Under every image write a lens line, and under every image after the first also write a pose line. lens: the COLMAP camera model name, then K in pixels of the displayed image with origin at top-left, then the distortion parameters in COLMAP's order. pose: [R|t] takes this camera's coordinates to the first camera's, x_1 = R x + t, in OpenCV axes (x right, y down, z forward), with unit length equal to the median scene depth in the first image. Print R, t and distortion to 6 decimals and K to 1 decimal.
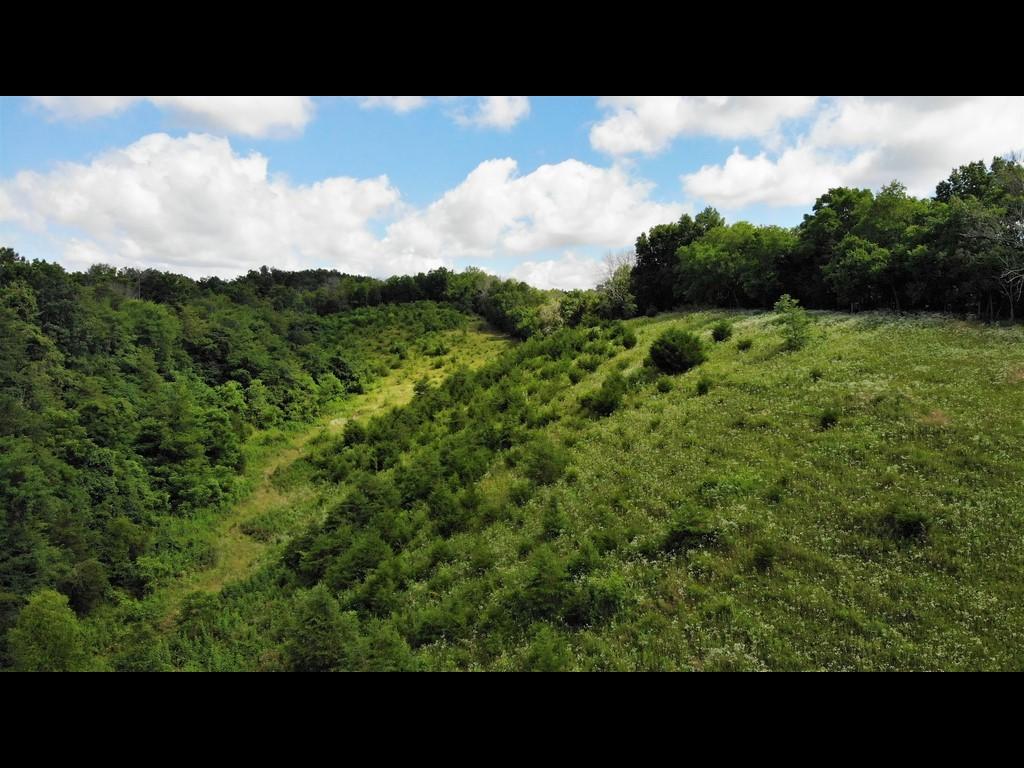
lens RADIAL K [[831.8, 0, 512.0], [0, 831.8, 384.0], [0, 0, 1]] dist [0.006254, -0.088885]
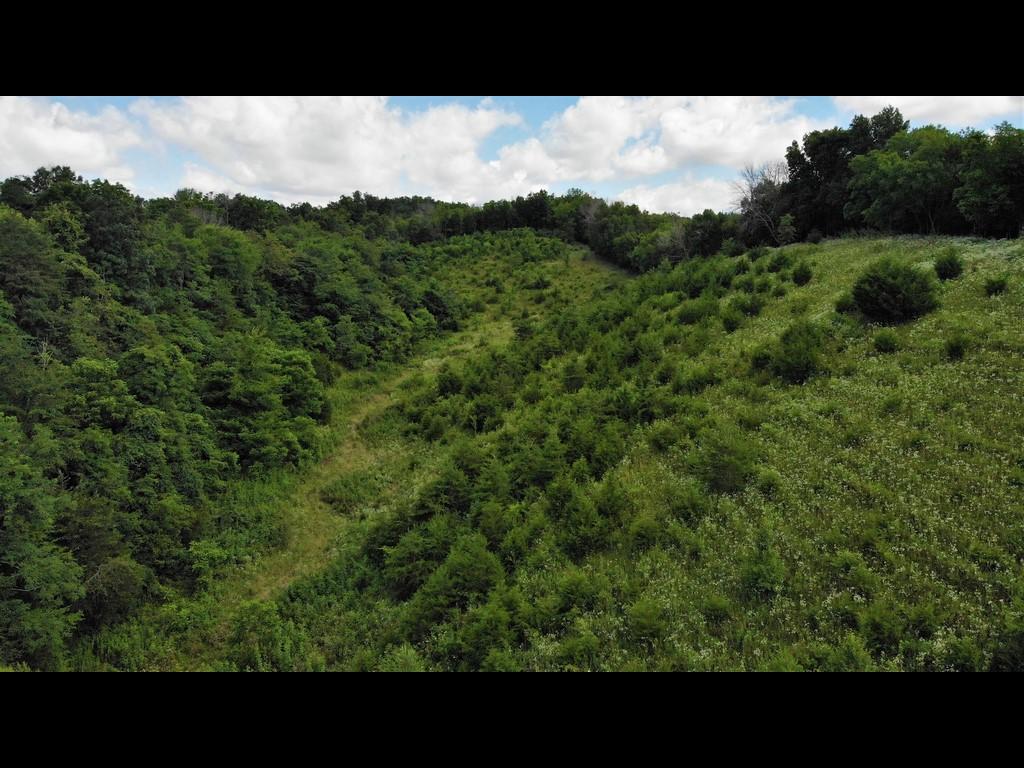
lens RADIAL K [[803.3, 0, 483.7], [0, 803.3, 427.3], [0, 0, 1]] dist [0.189022, -0.485998]
pose [[0.989769, 0.029138, -0.139674, -0.034397], [-0.009500, 0.990211, 0.139254, -0.012565], [0.142364, -0.136502, 0.980357, 0.167943]]
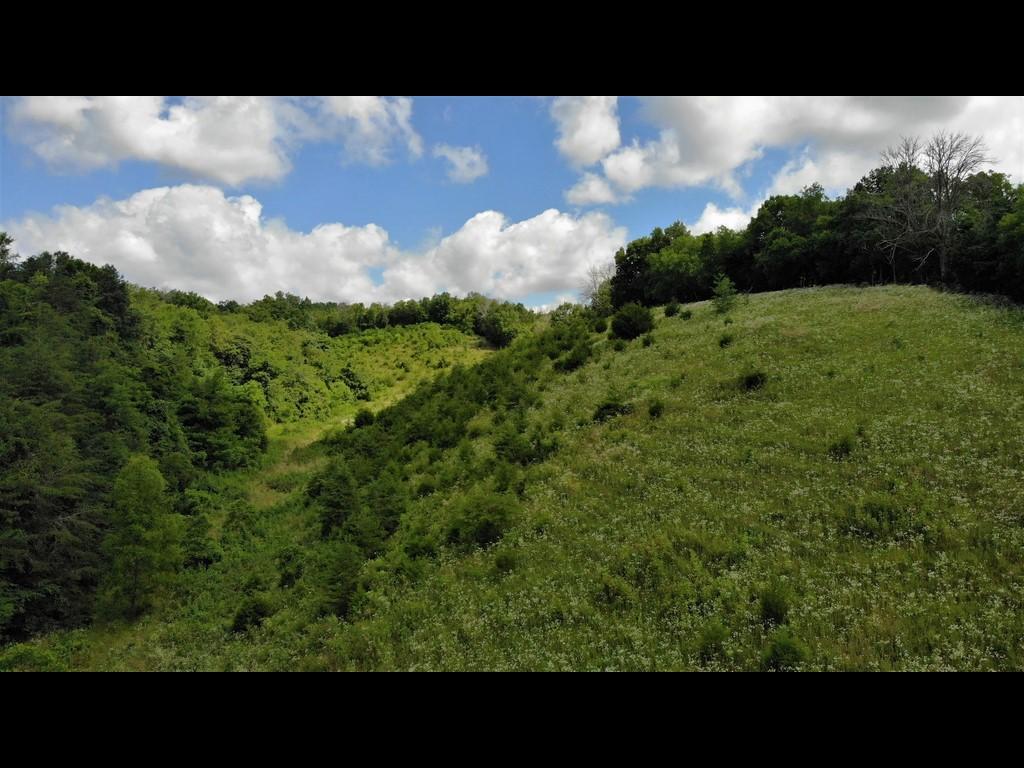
lens RADIAL K [[824.2, 0, 512.0], [0, 824.2, 384.0], [0, 0, 1]] dist [0.020580, -0.098837]
pose [[0.999980, 0.003483, -0.005336, 0.019364], [-0.003746, 0.998735, -0.050138, 0.074705], [0.005154, 0.050157, 0.998728, -0.133847]]
